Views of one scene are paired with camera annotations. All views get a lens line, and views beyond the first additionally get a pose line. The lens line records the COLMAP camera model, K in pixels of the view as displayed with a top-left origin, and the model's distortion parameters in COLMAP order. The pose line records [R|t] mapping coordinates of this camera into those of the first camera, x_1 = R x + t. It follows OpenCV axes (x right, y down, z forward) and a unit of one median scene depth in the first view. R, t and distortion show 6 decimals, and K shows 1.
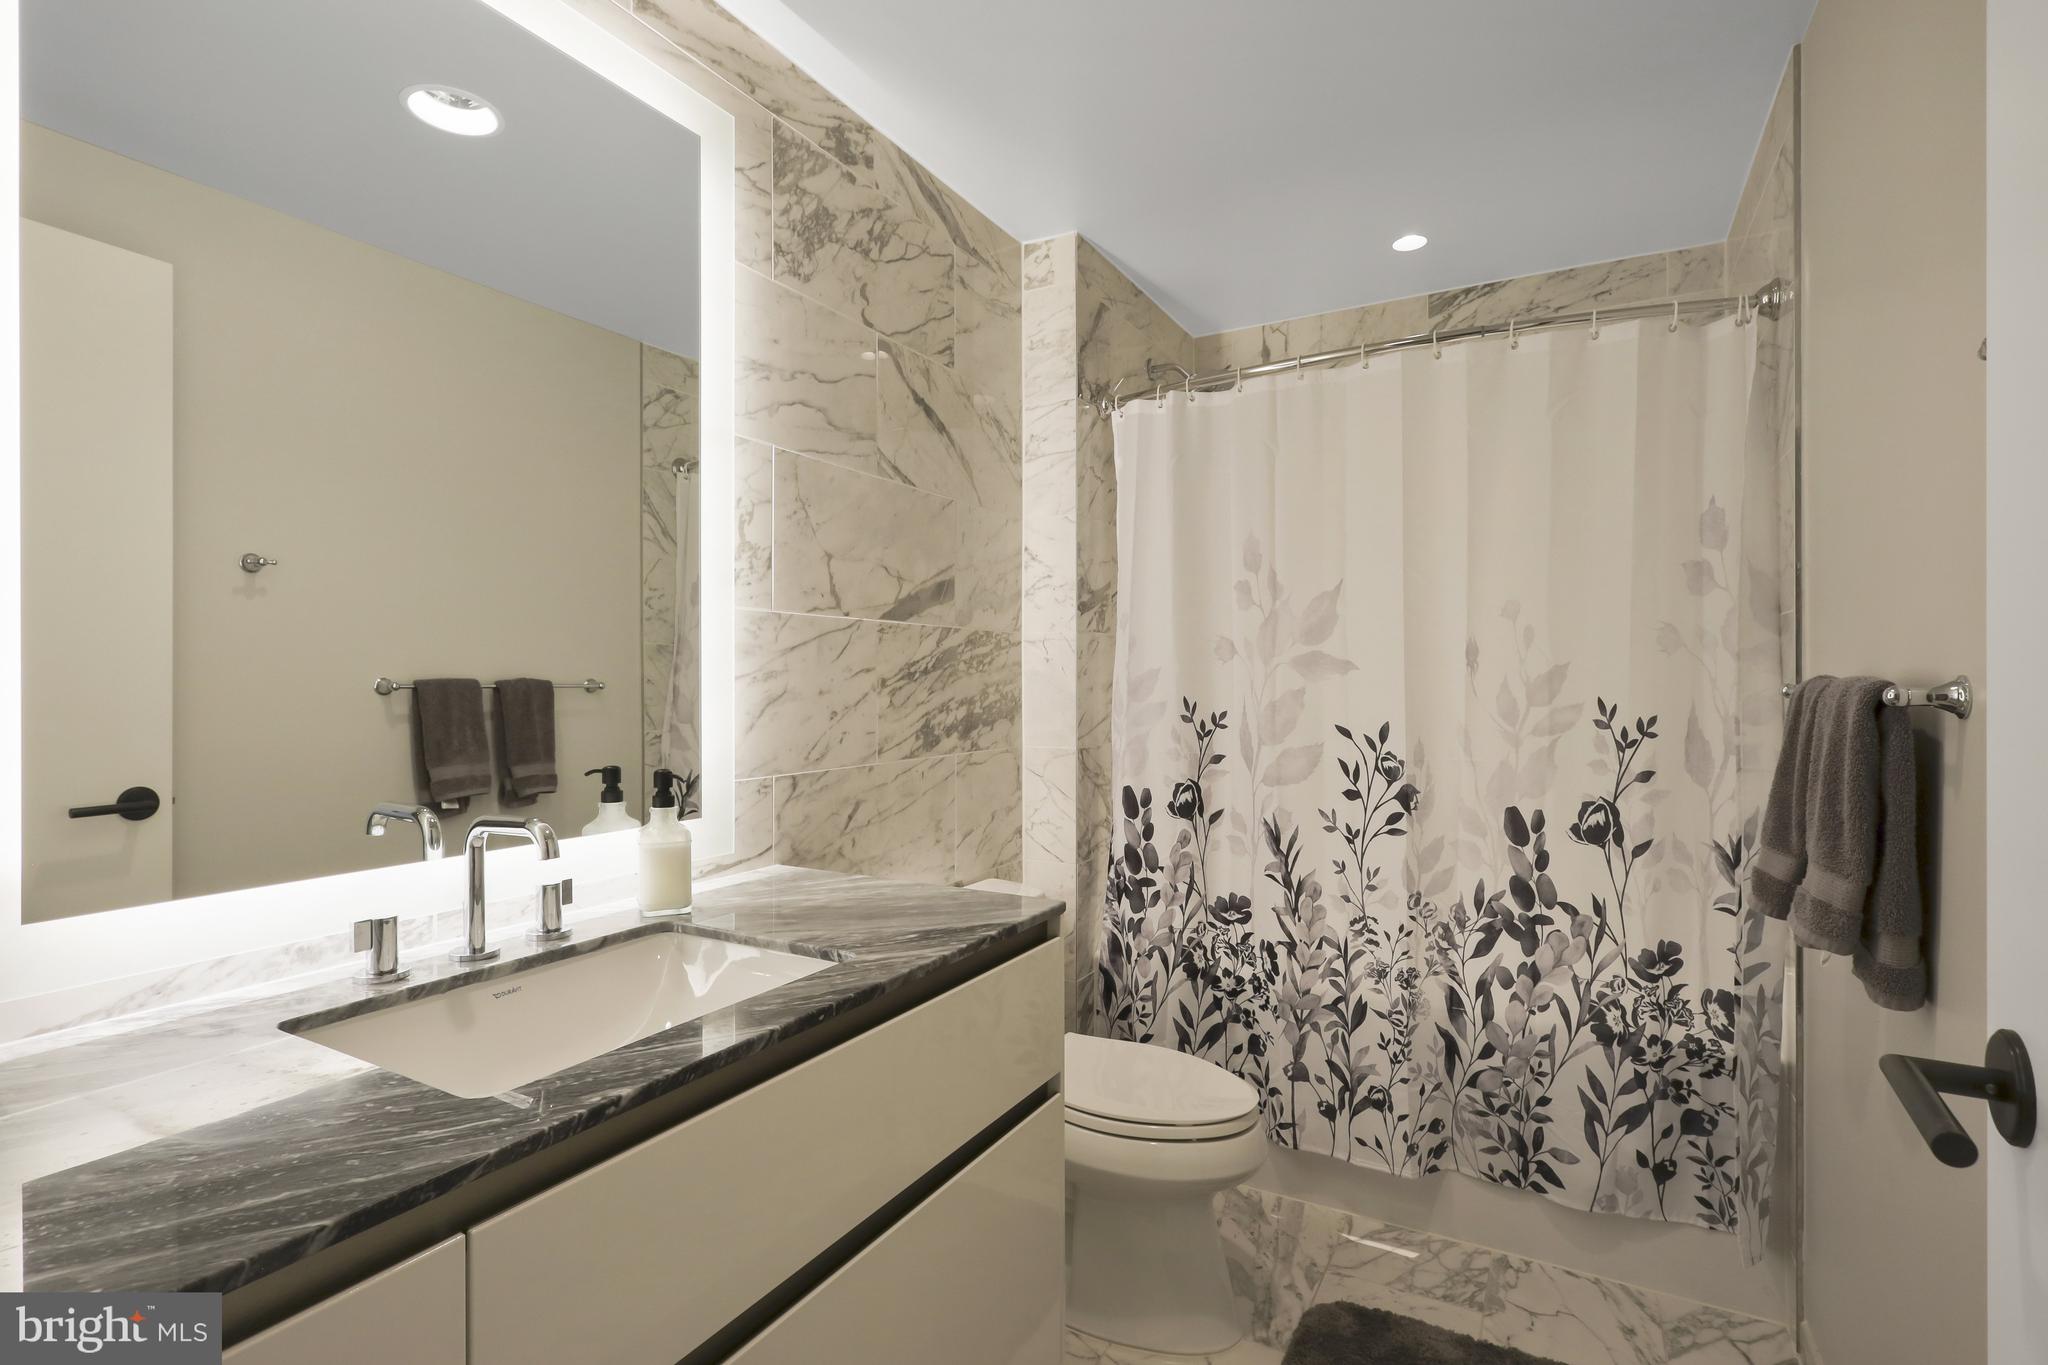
lens RADIAL K [[961.6, 0, 1021.4], [0, 961.6, 683.2], [0, 0, 1]] dist [-0.002687, 0.004322]
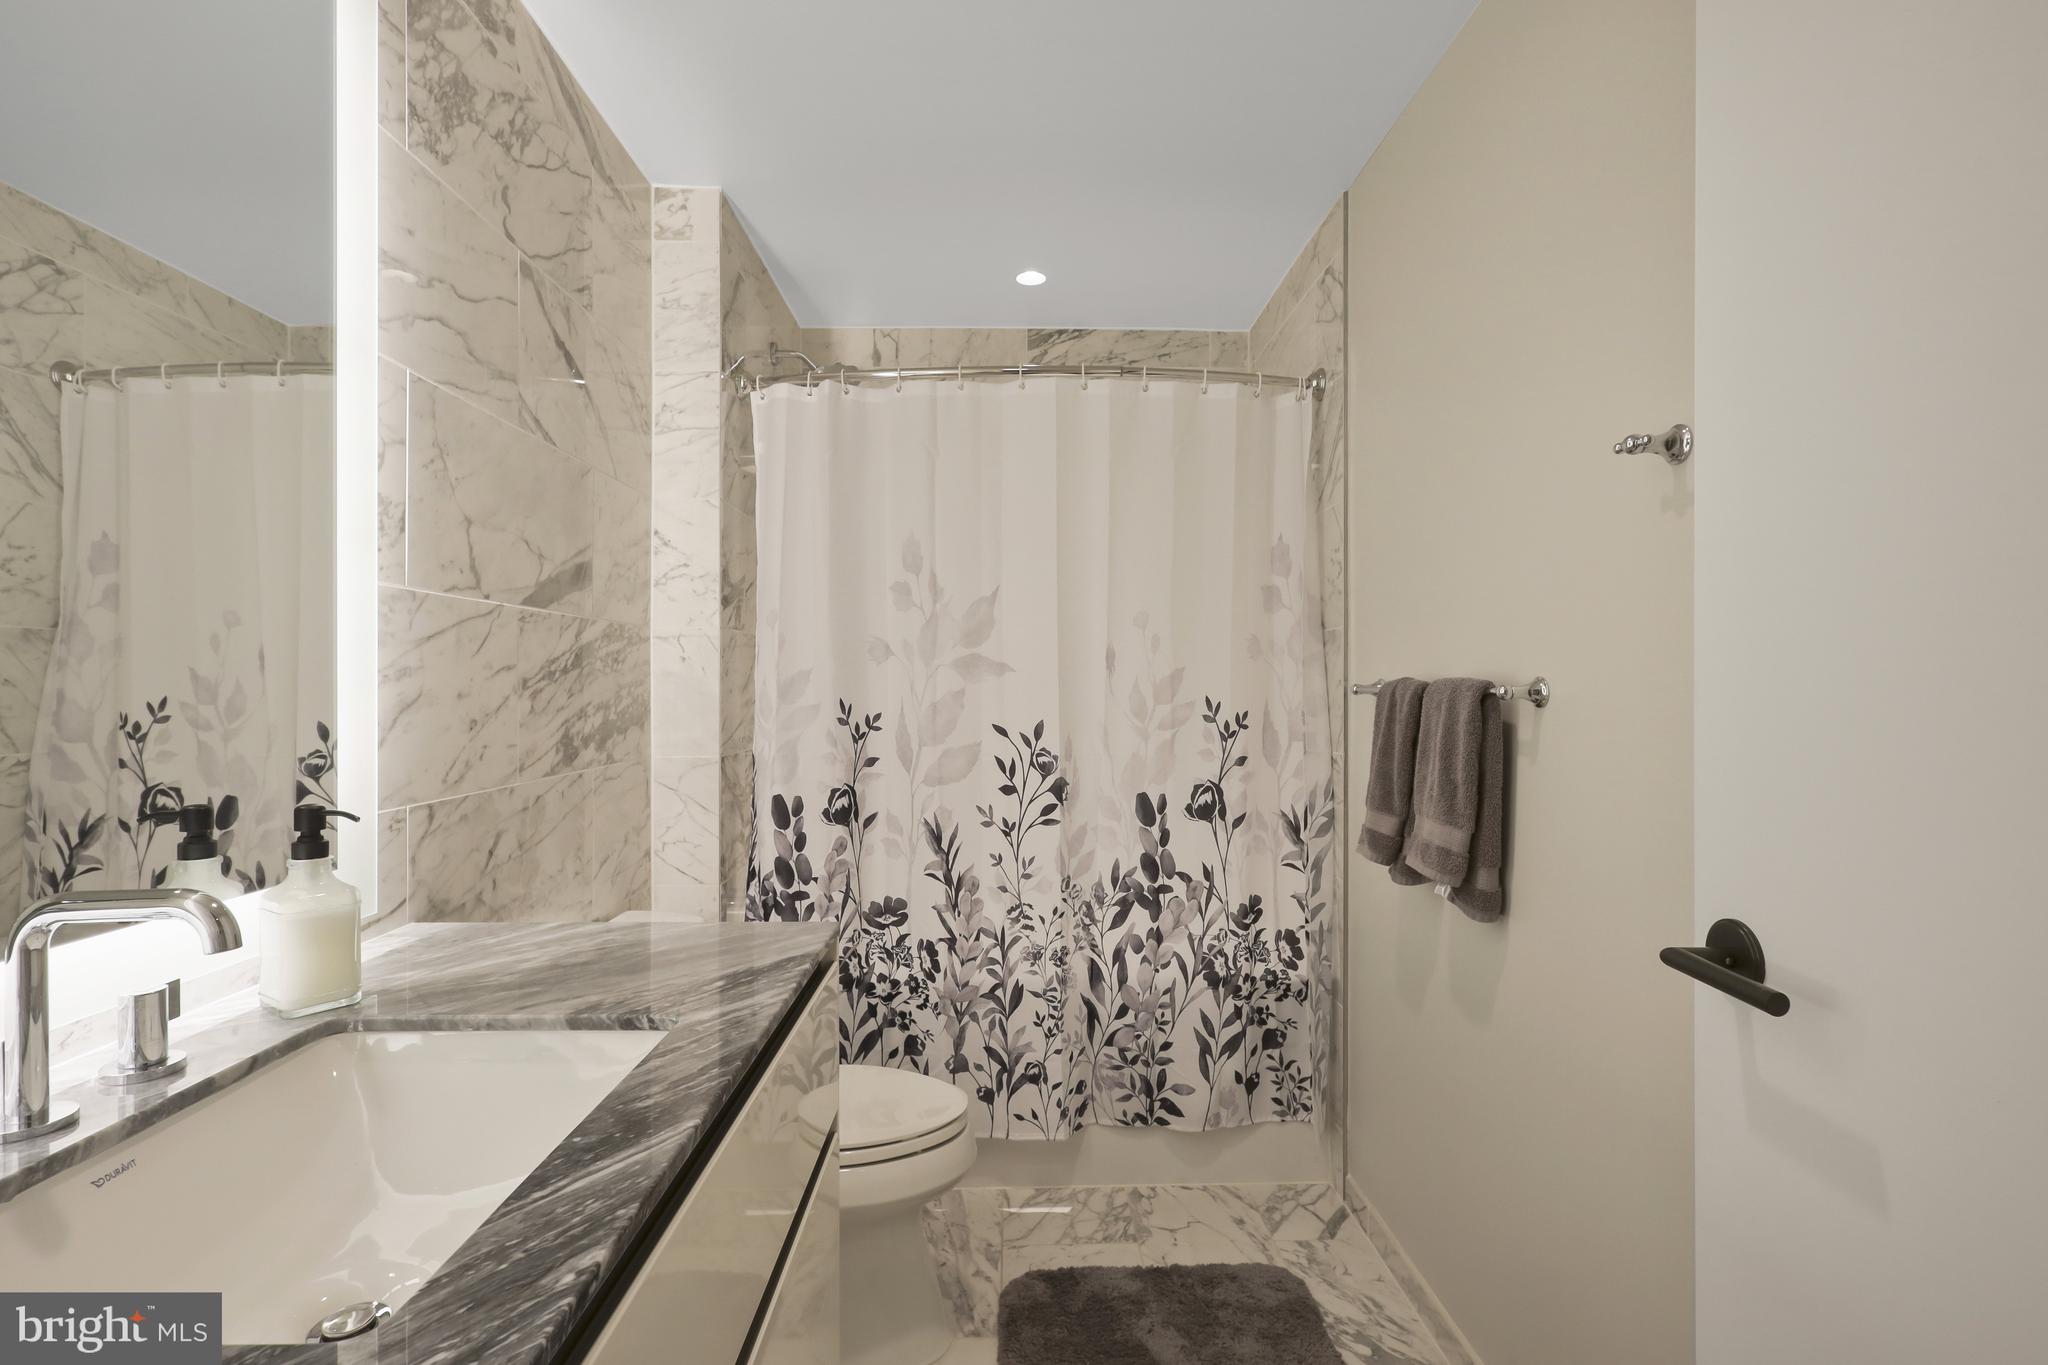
lens RADIAL K [[961.6, 0, 1023.1], [0, 961.6, 685.6], [0, 0, 1]] dist [-0.002687, 0.004322]
pose [[0.863135, -0.000580, 0.504973, -0.192003], [0.001387, 0.999998, -0.001222, 0.002846], [-0.504971, 0.001755, 0.863134, 0.088944]]
